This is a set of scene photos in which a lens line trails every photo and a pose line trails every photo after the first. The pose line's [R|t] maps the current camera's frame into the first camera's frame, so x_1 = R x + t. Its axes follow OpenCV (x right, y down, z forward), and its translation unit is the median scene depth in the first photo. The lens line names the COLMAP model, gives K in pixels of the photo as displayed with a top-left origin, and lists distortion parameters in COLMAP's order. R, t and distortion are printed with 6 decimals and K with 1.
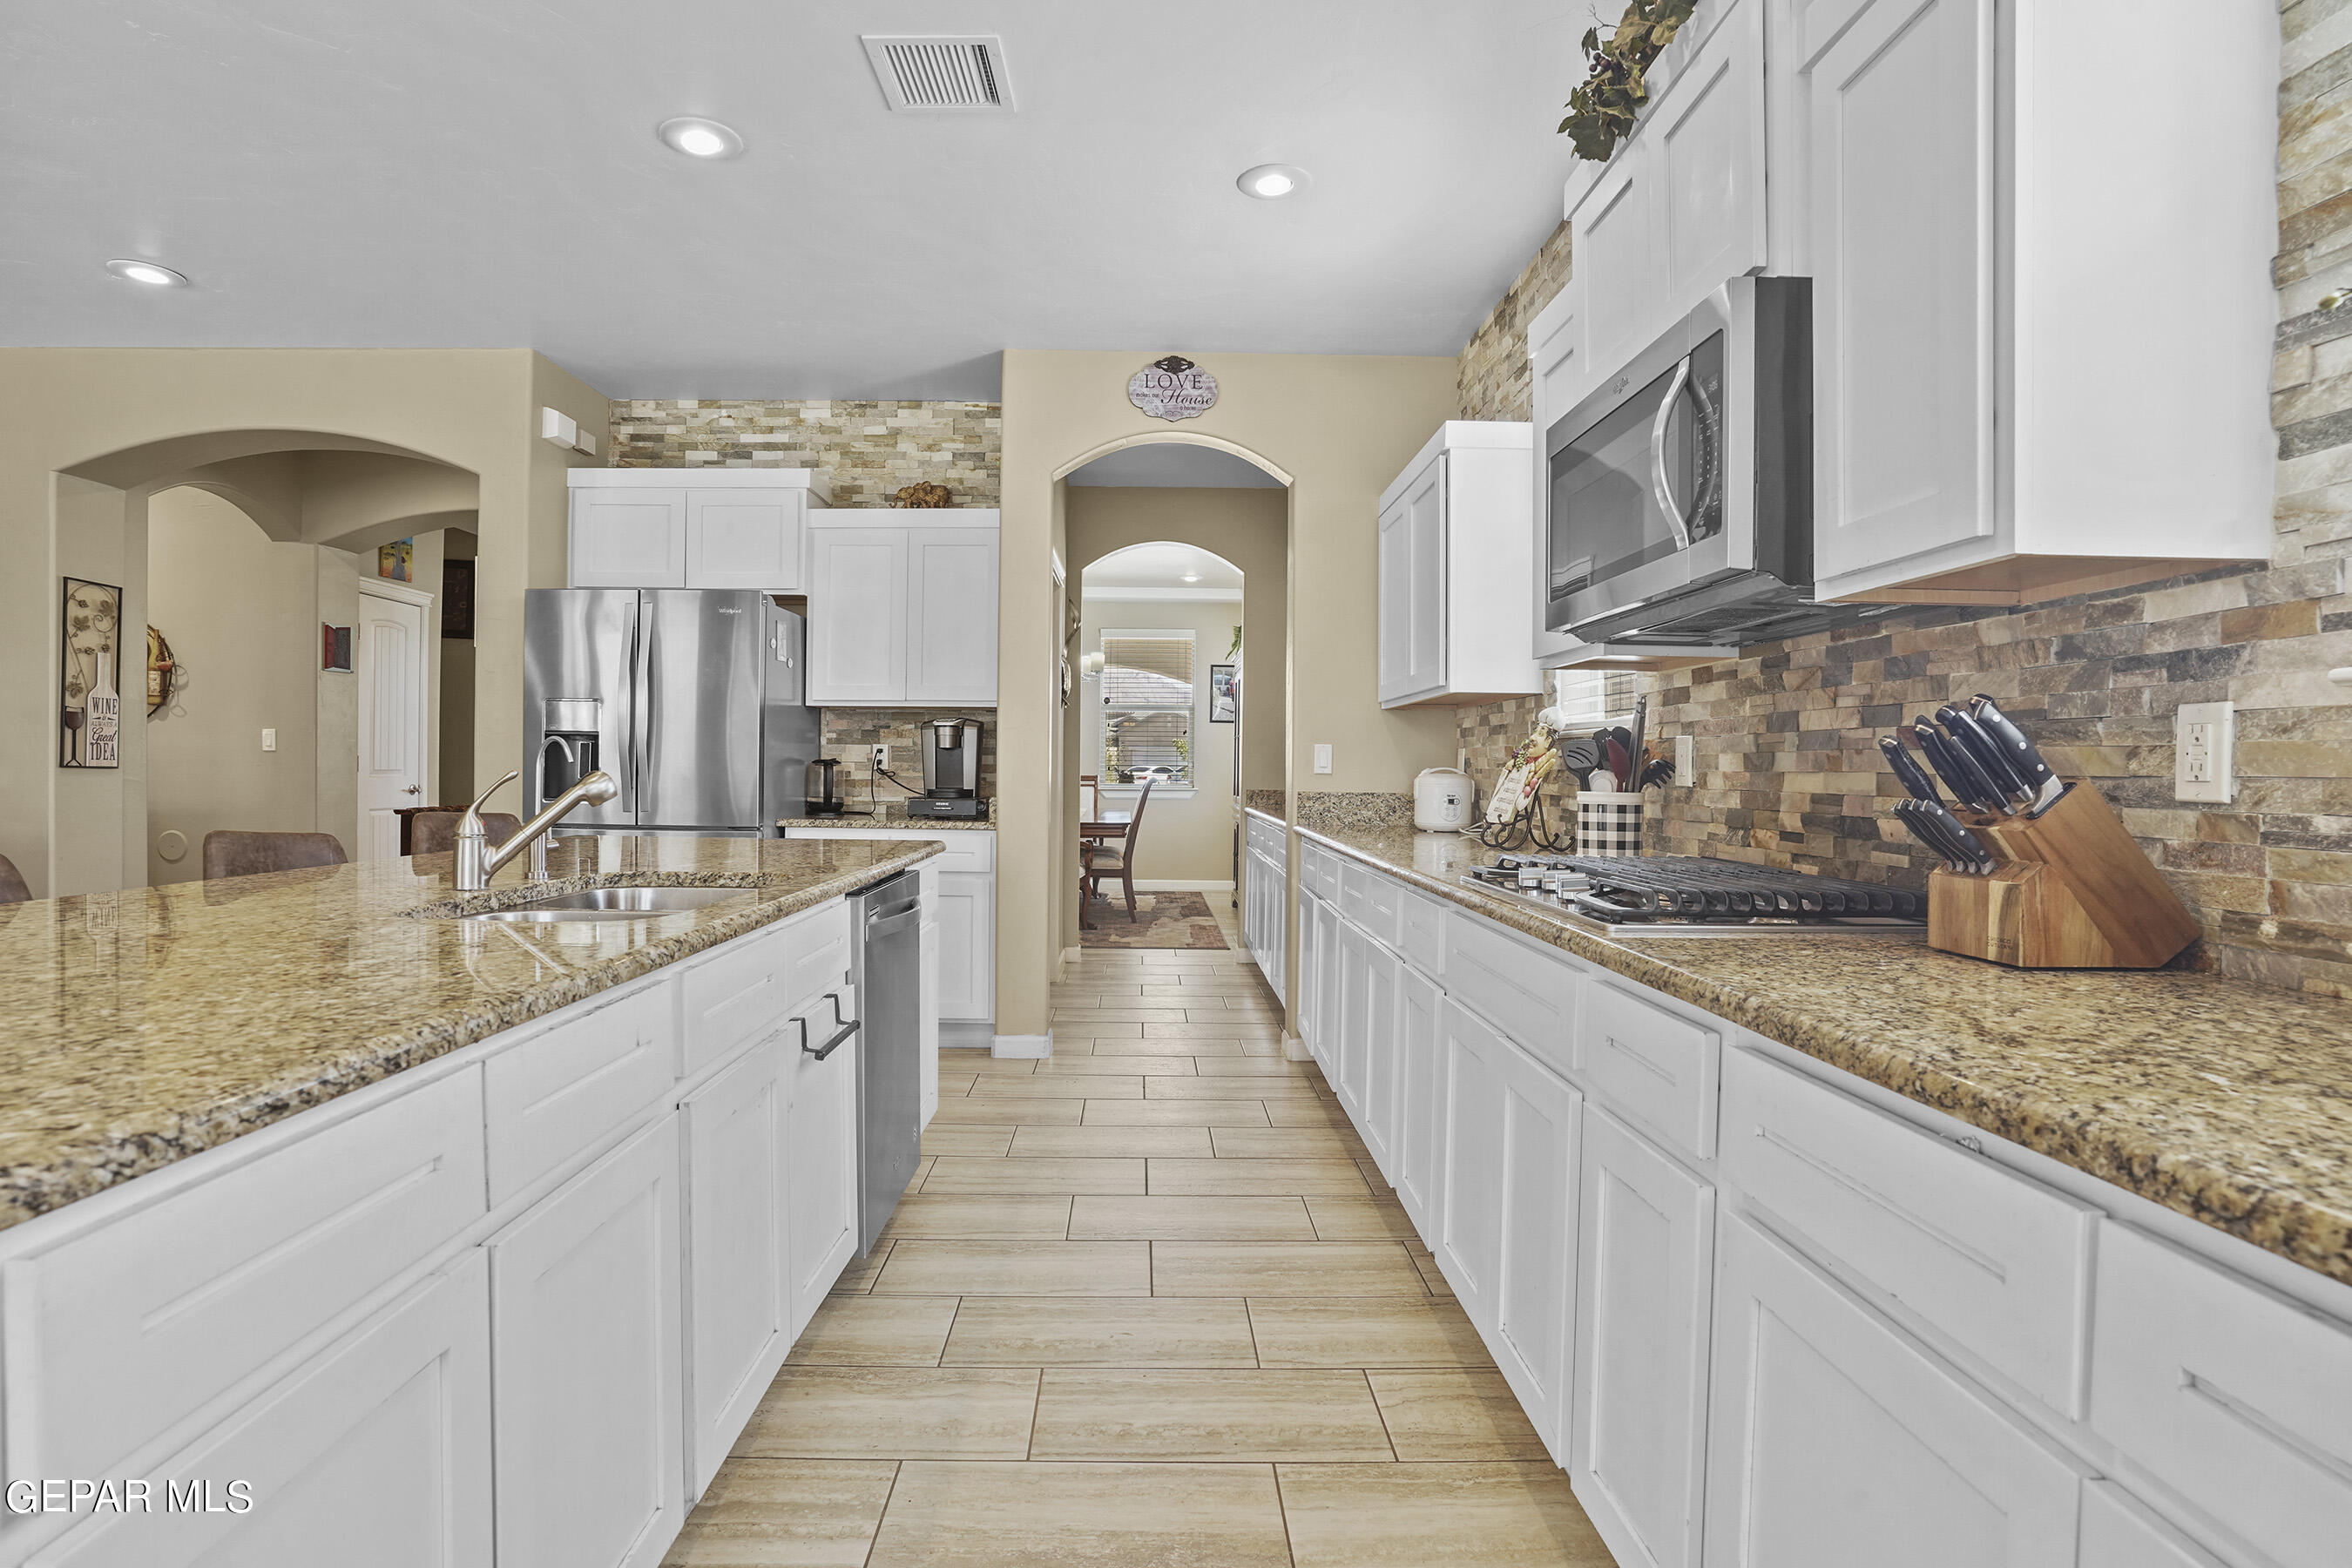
lens RADIAL K [[1189.4, 0, 1172.2], [0, 1189.4, 763.6], [0, 0, 1]] dist [-0.071753, 0.036256]
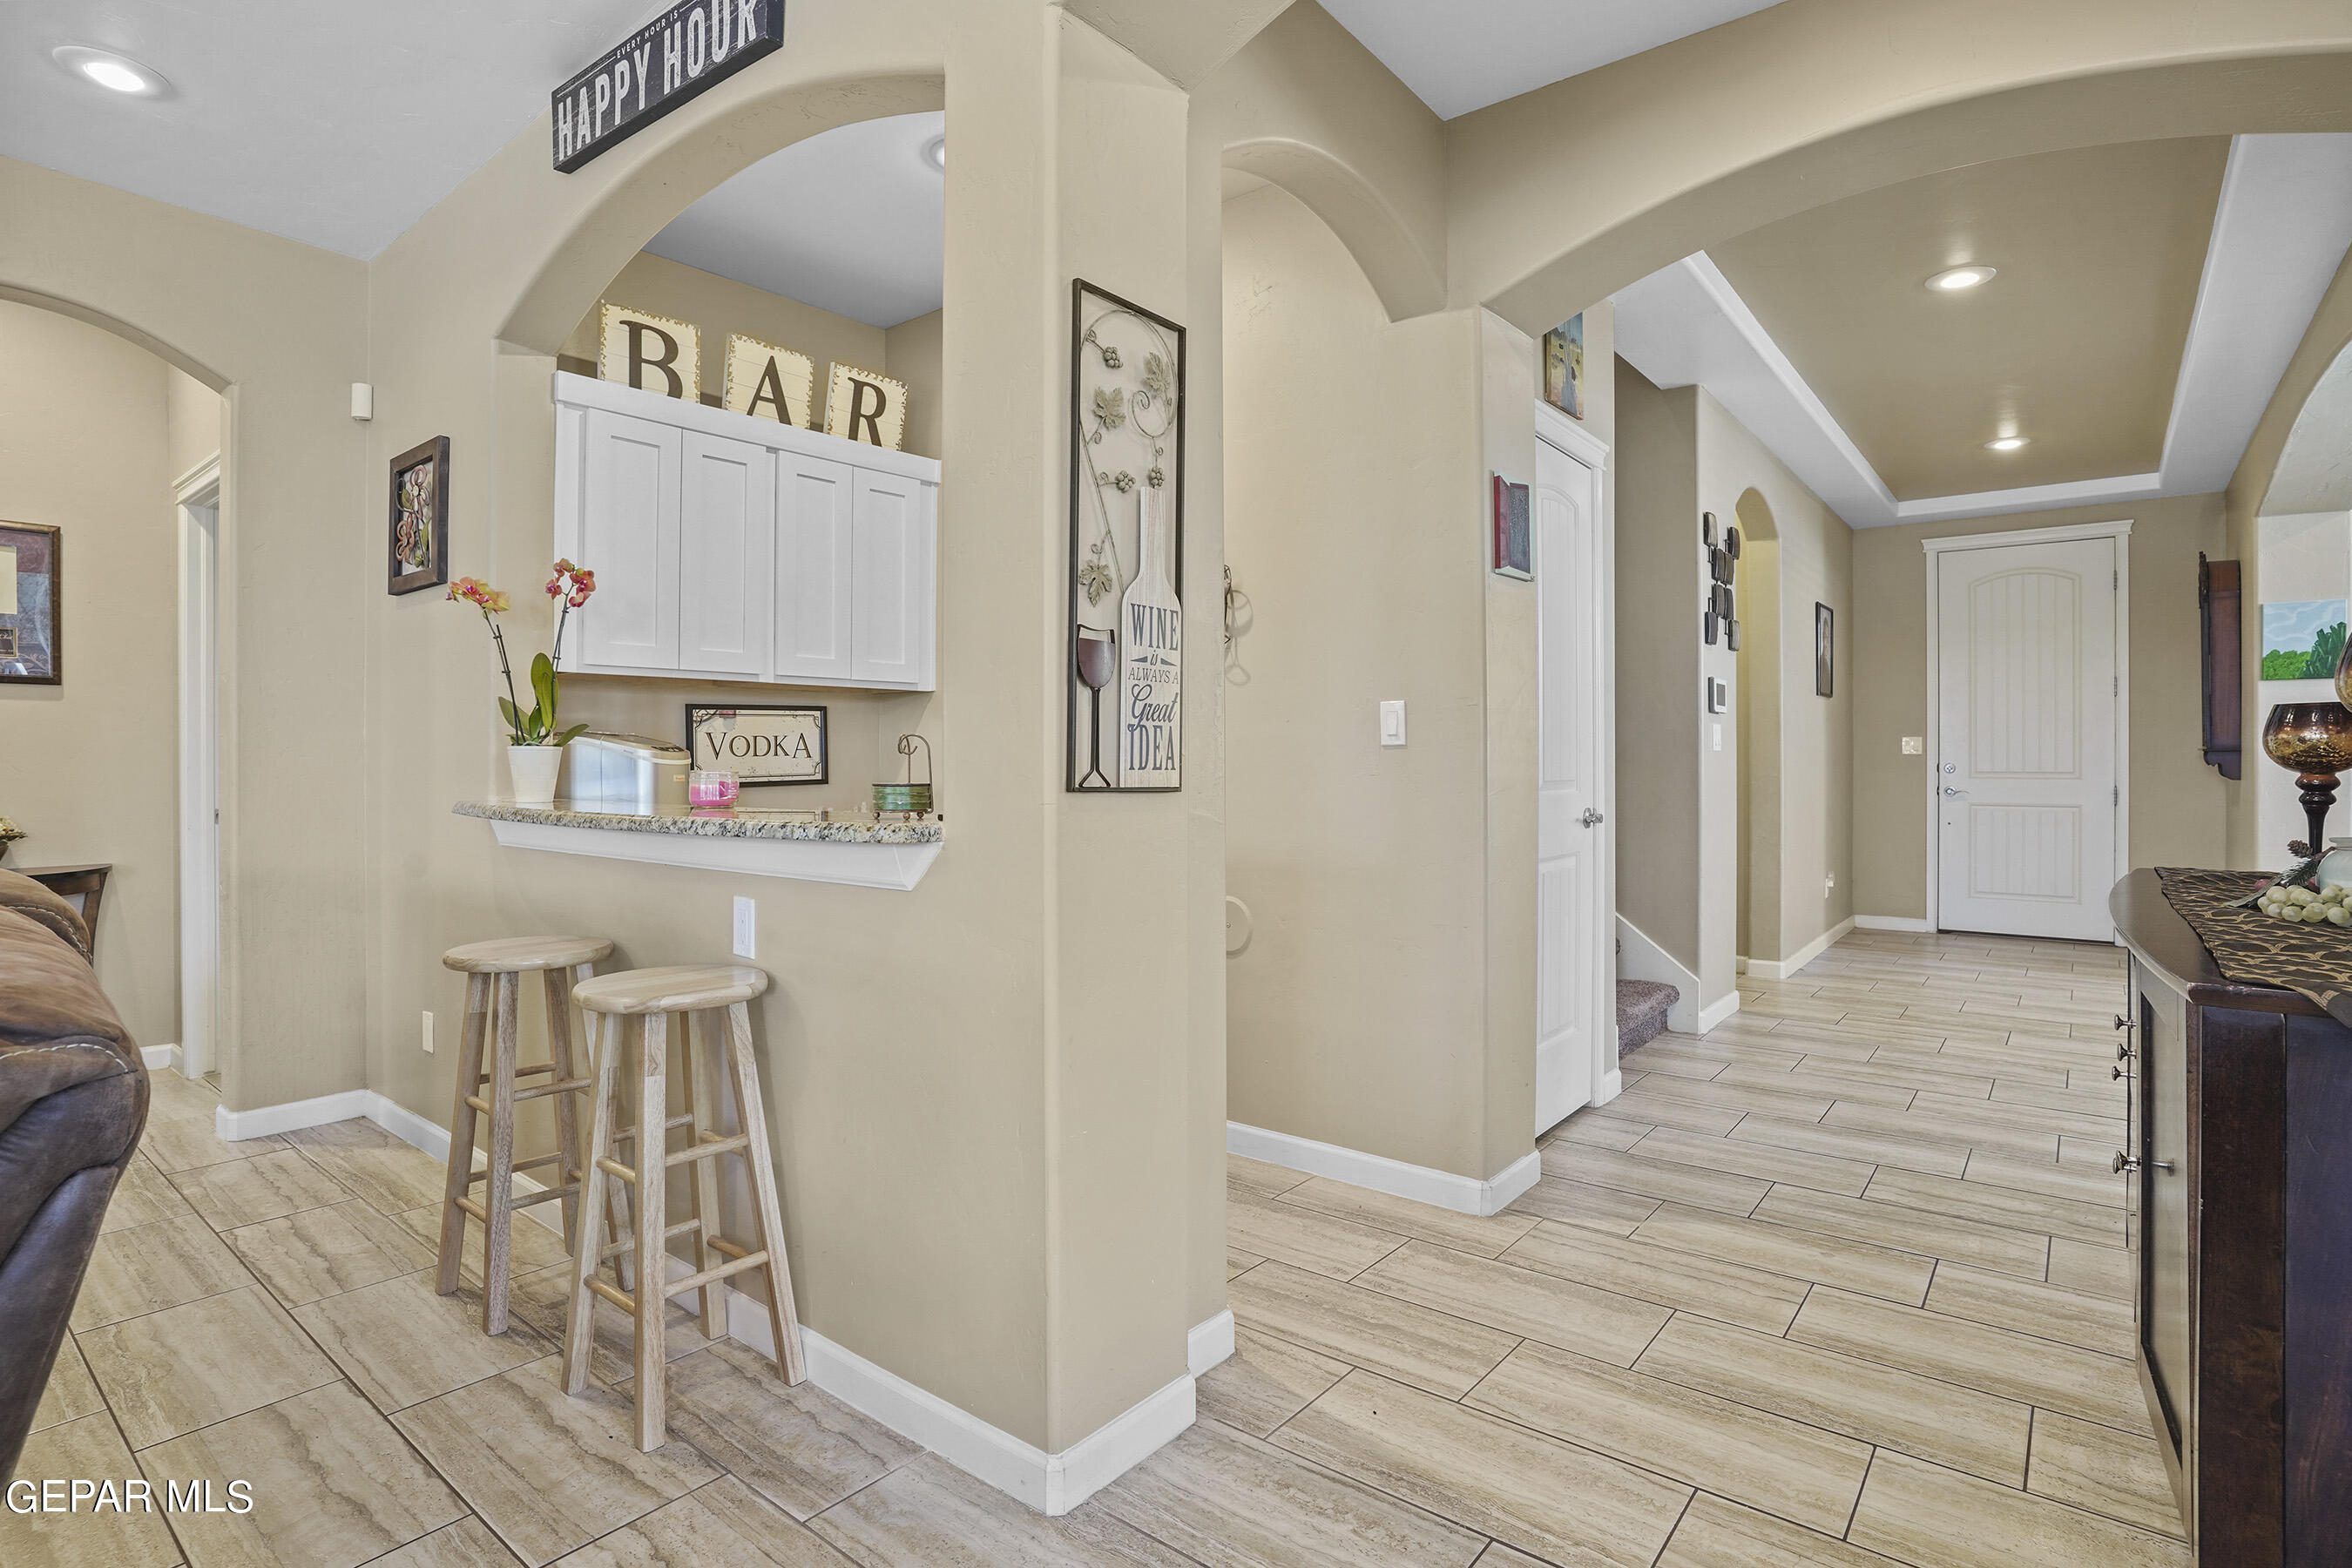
lens RADIAL K [[1189.4, 0, 1172.2], [0, 1189.4, 763.6], [0, 0, 1]] dist [-0.071753, 0.036256]
pose [[0.763855, 0.000100, -0.645388, -0.681892], [0.003624, 0.999984, 0.004445, -0.007406], [0.645378, -0.005734, 0.763842, 0.713859]]
